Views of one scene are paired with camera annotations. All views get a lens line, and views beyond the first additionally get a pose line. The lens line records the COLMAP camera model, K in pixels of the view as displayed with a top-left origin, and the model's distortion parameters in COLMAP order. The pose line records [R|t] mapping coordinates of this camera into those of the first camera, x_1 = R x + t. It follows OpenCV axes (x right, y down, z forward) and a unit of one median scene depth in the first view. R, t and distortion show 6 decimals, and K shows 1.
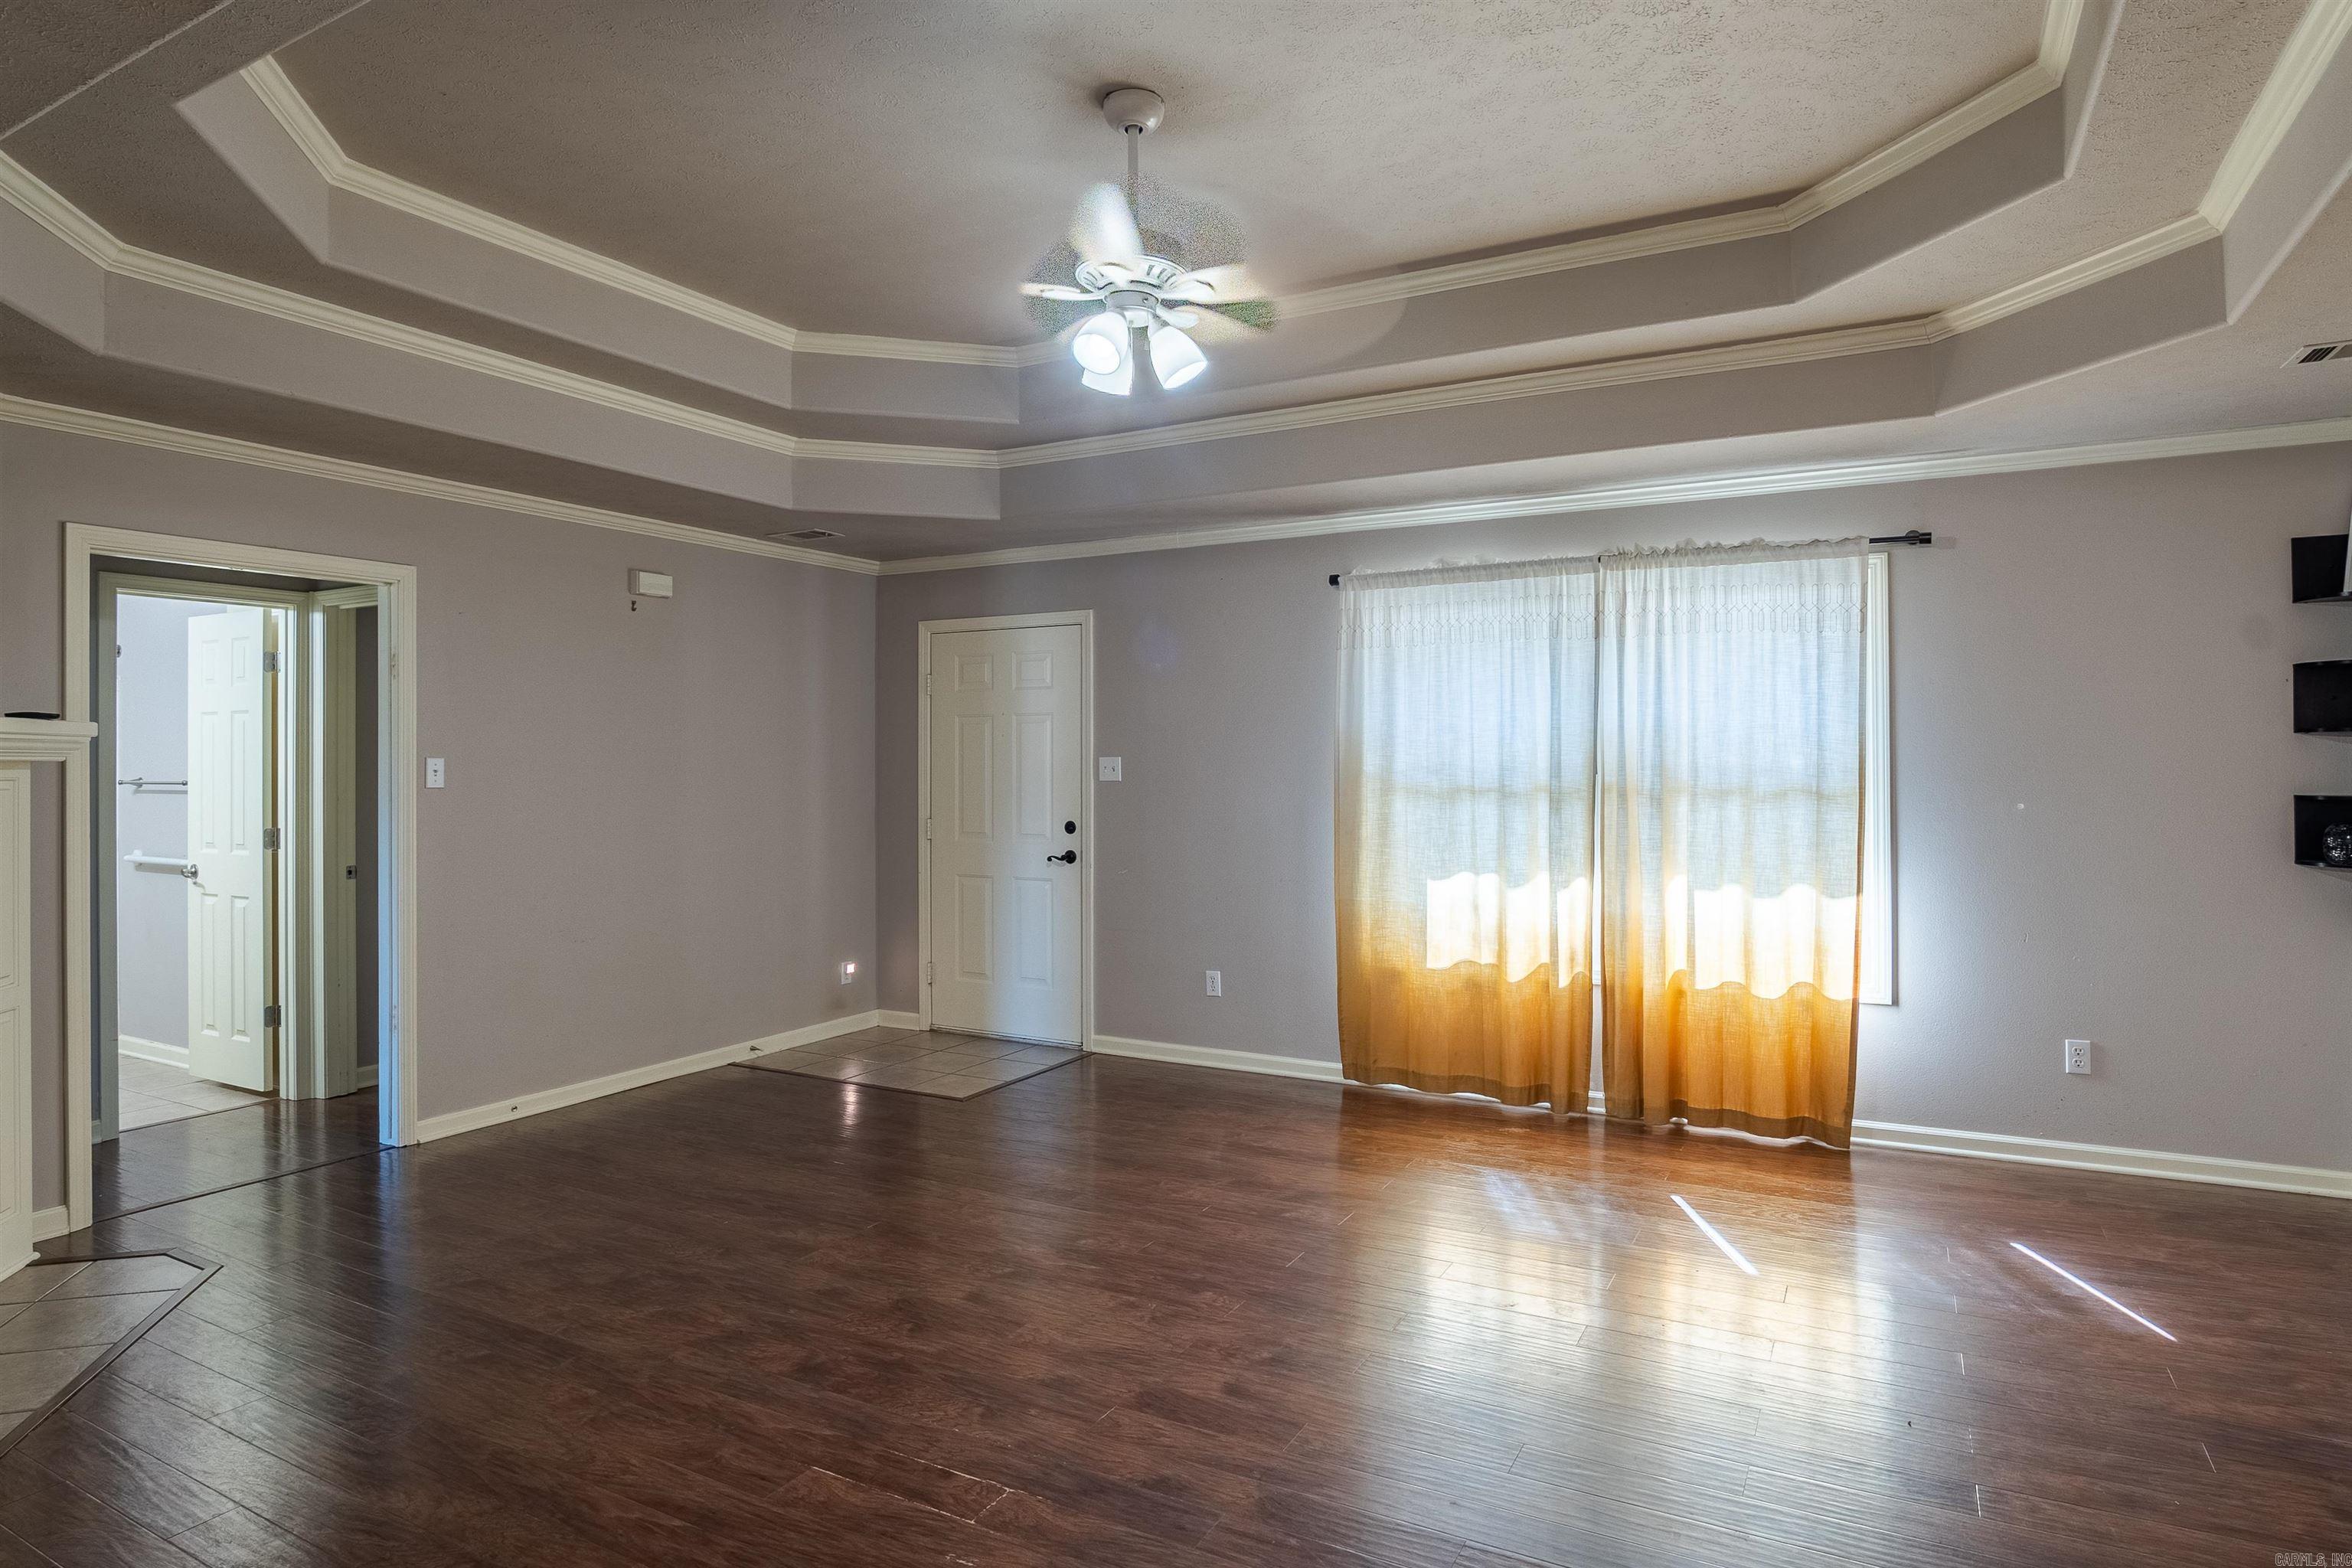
lens RADIAL K [[1285.9, 0, 1181.8], [0, 1285.9, 755.2], [0, 0, 1]] dist [-0.025616, 0.001873]
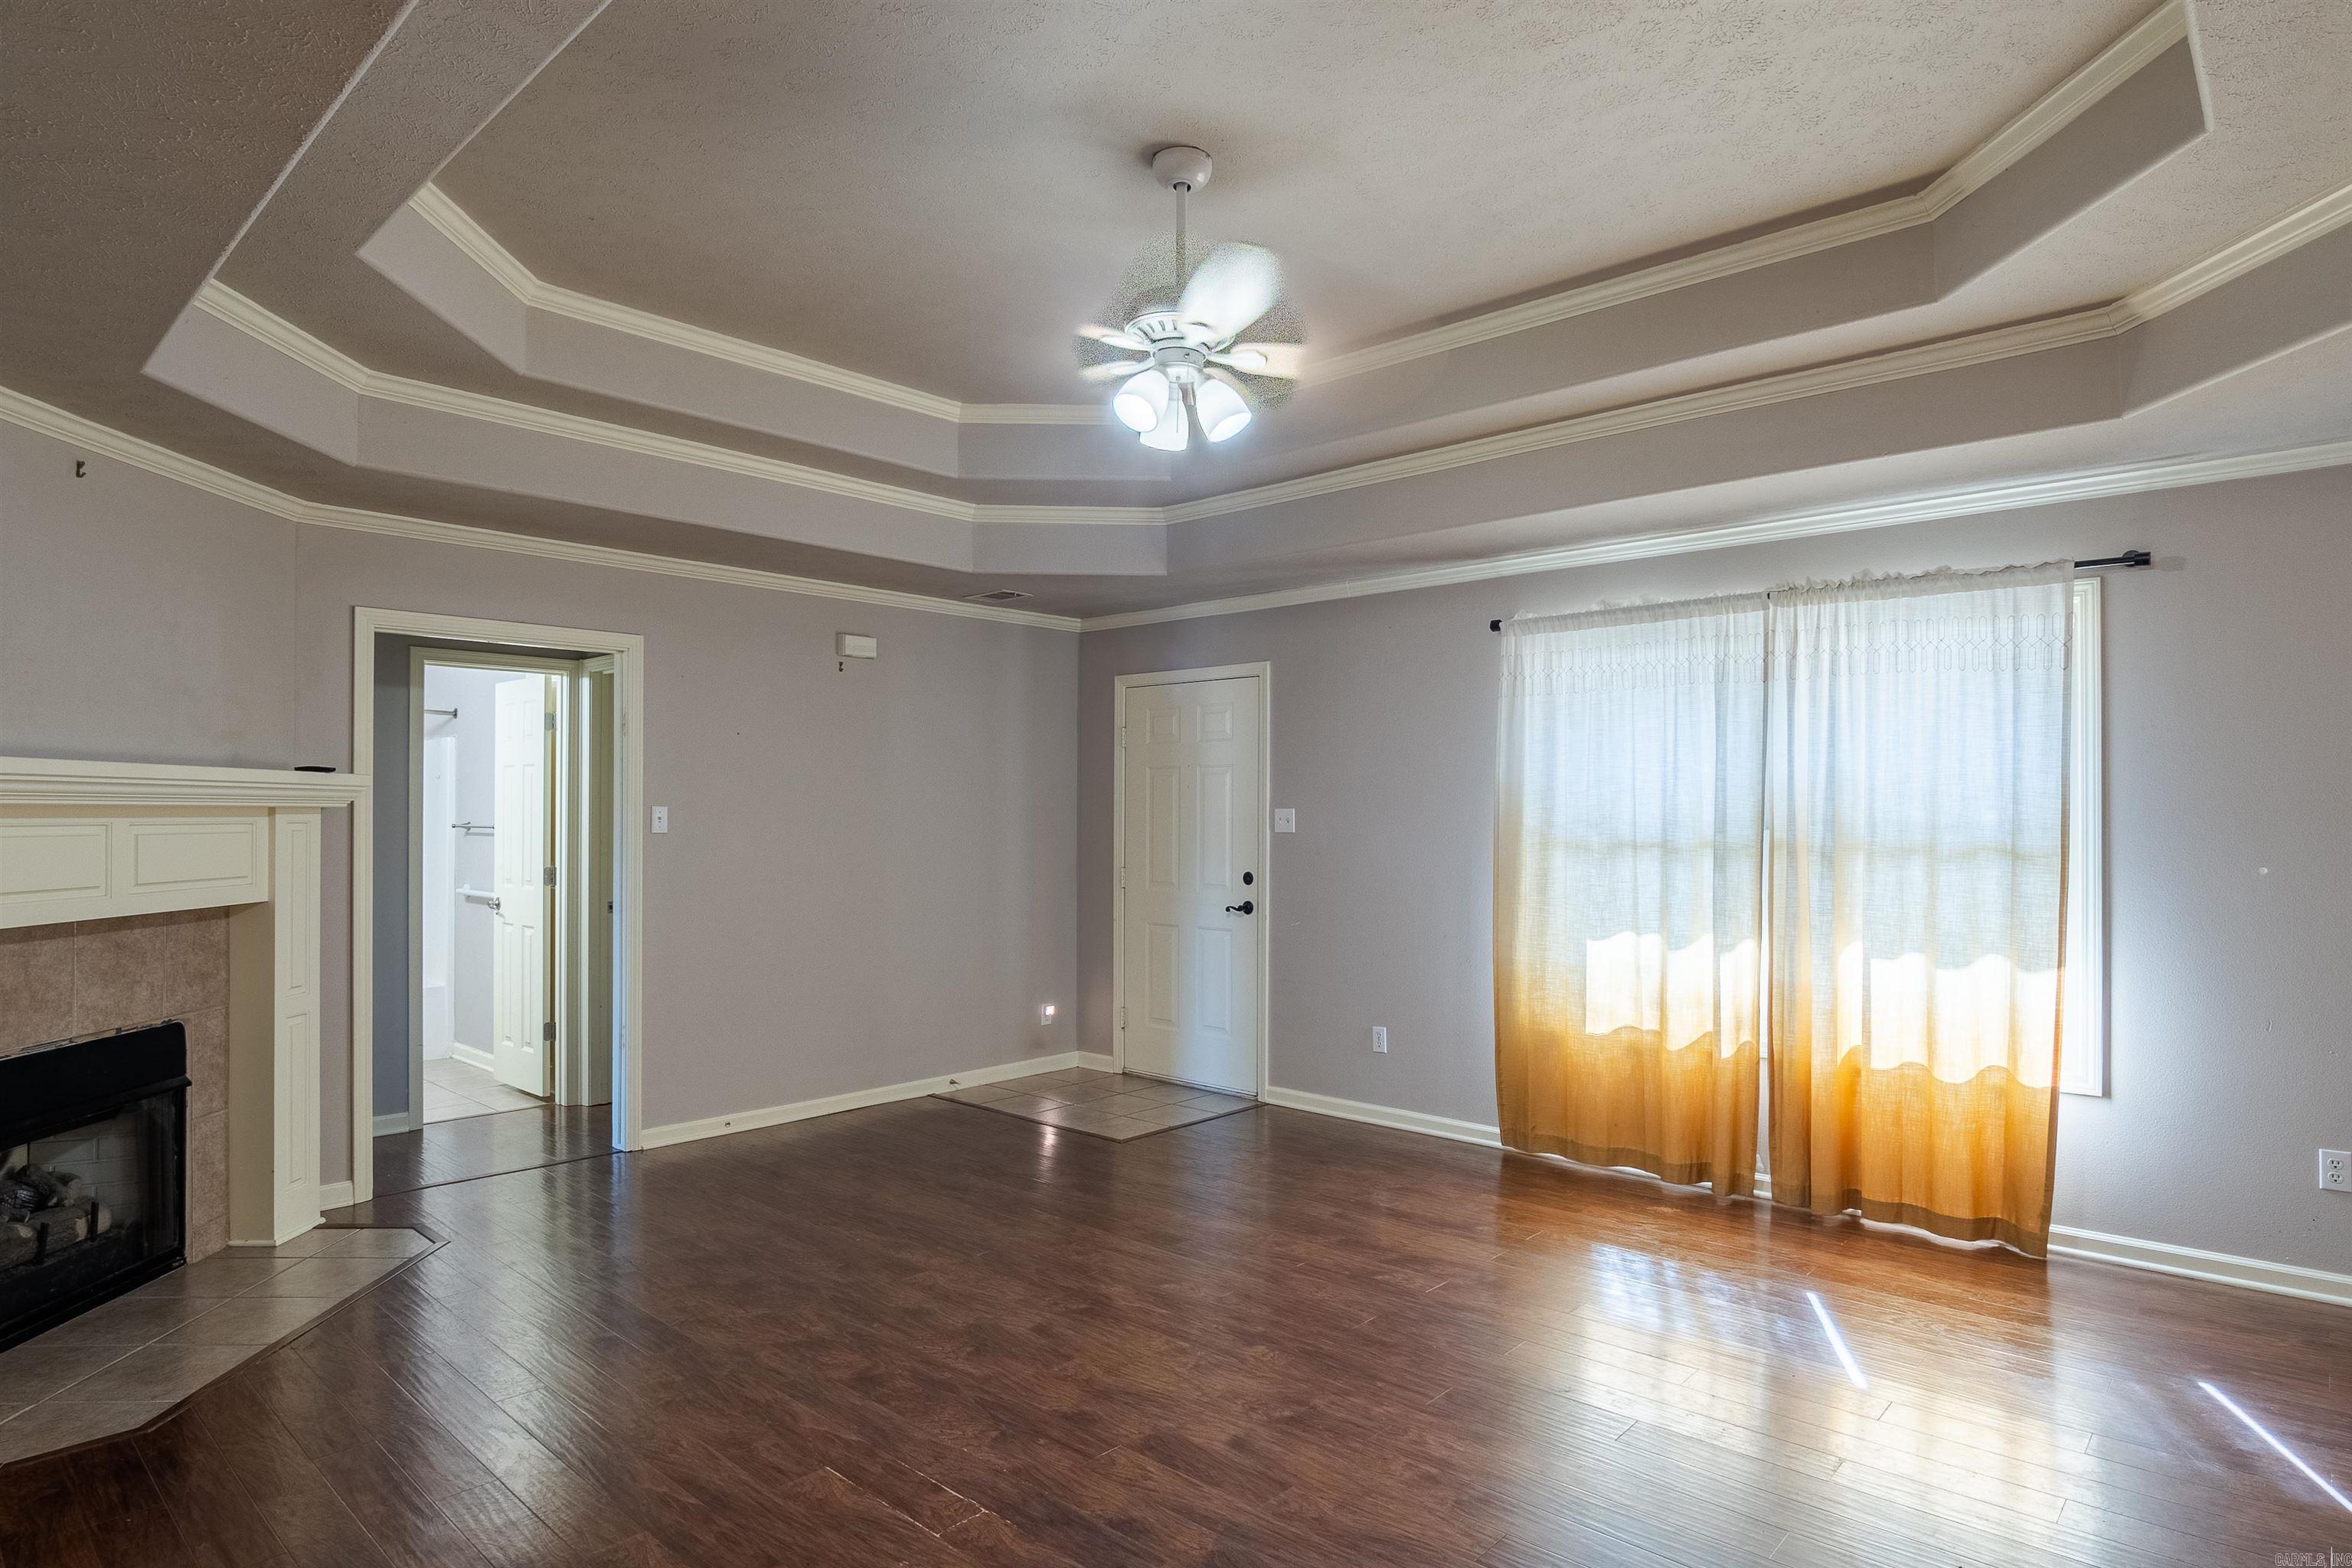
lens RADIAL K [[1288.1, 0, 1183.0], [0, 1288.1, 805.5], [0, 0, 1]] dist [-0.033340, 0.009371]
pose [[0.973187, 0.004058, -0.229981, 0.121517], [-0.004353, 0.999990, -0.000777, 0.000332], [0.229975, 0.001758, 0.973195, 0.010821]]
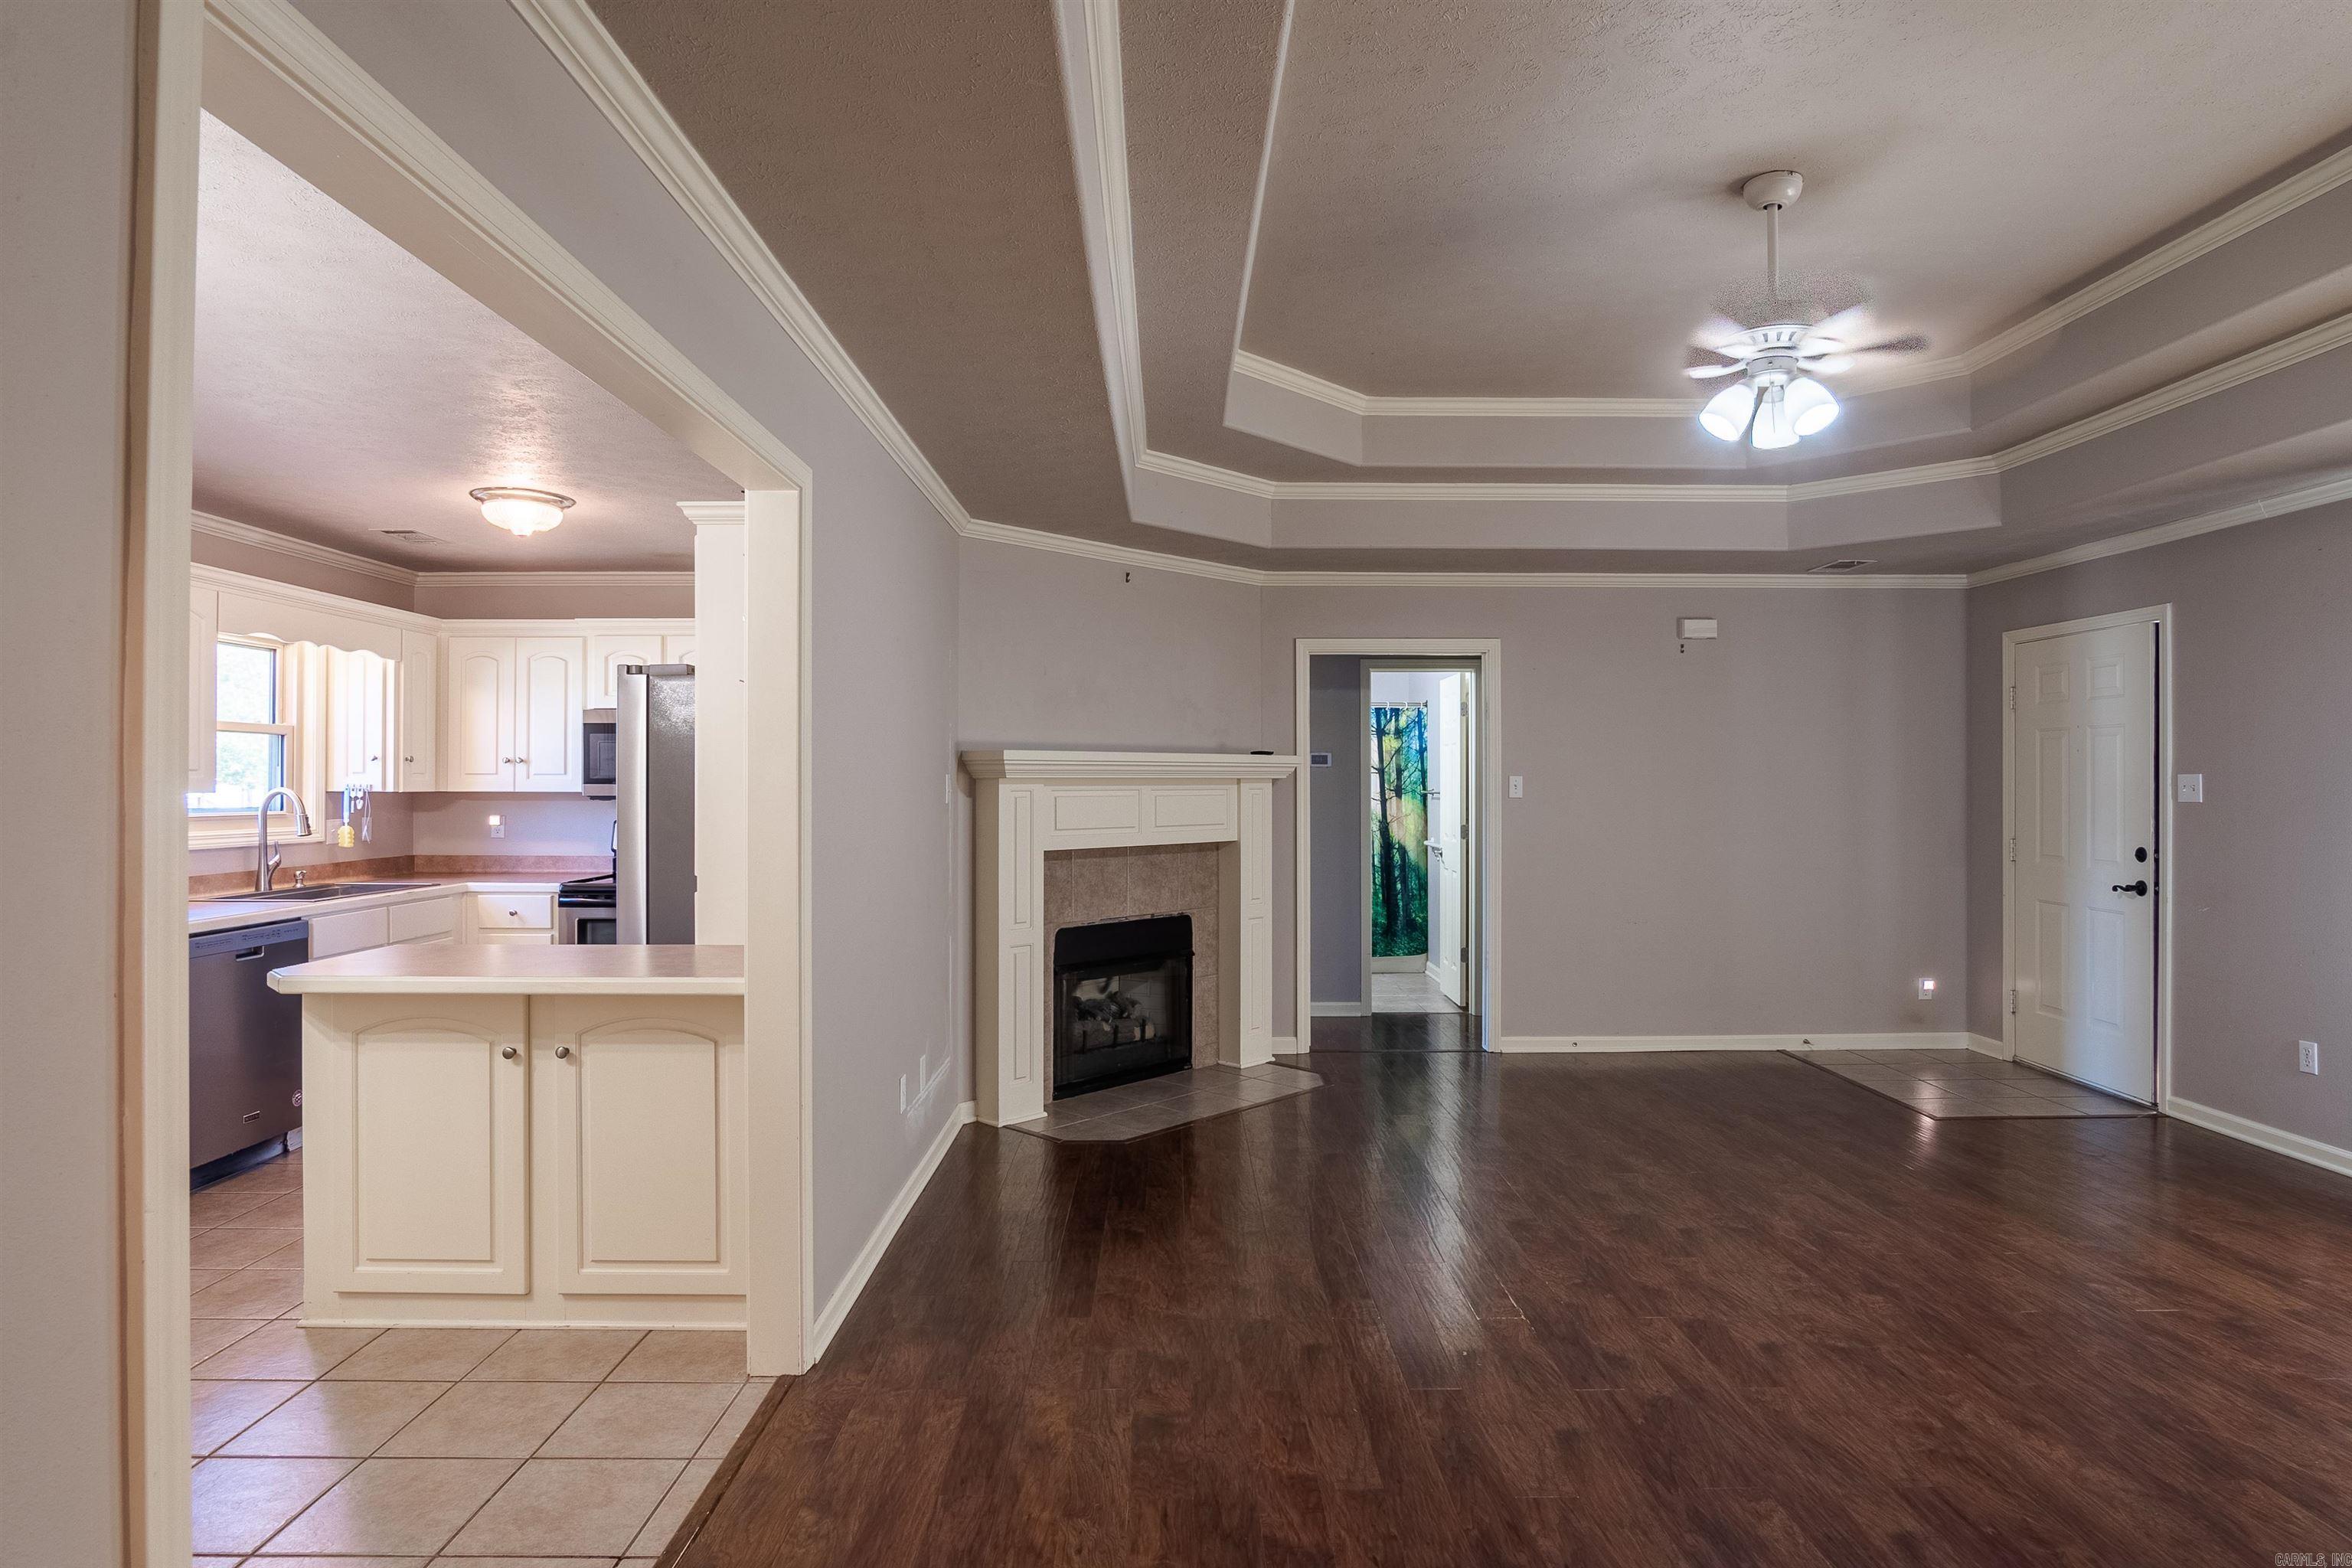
lens RADIAL K [[1259.3, 0, 1185.4], [0, 1259.3, 779.0], [0, 0, 1]] dist [-0.025871, 0.002440]
pose [[0.497671, 0.001365, -0.867365, 0.418606], [0.003651, 0.999987, 0.003668, -0.000906], [0.867358, -0.004993, 0.497659, 0.014947]]
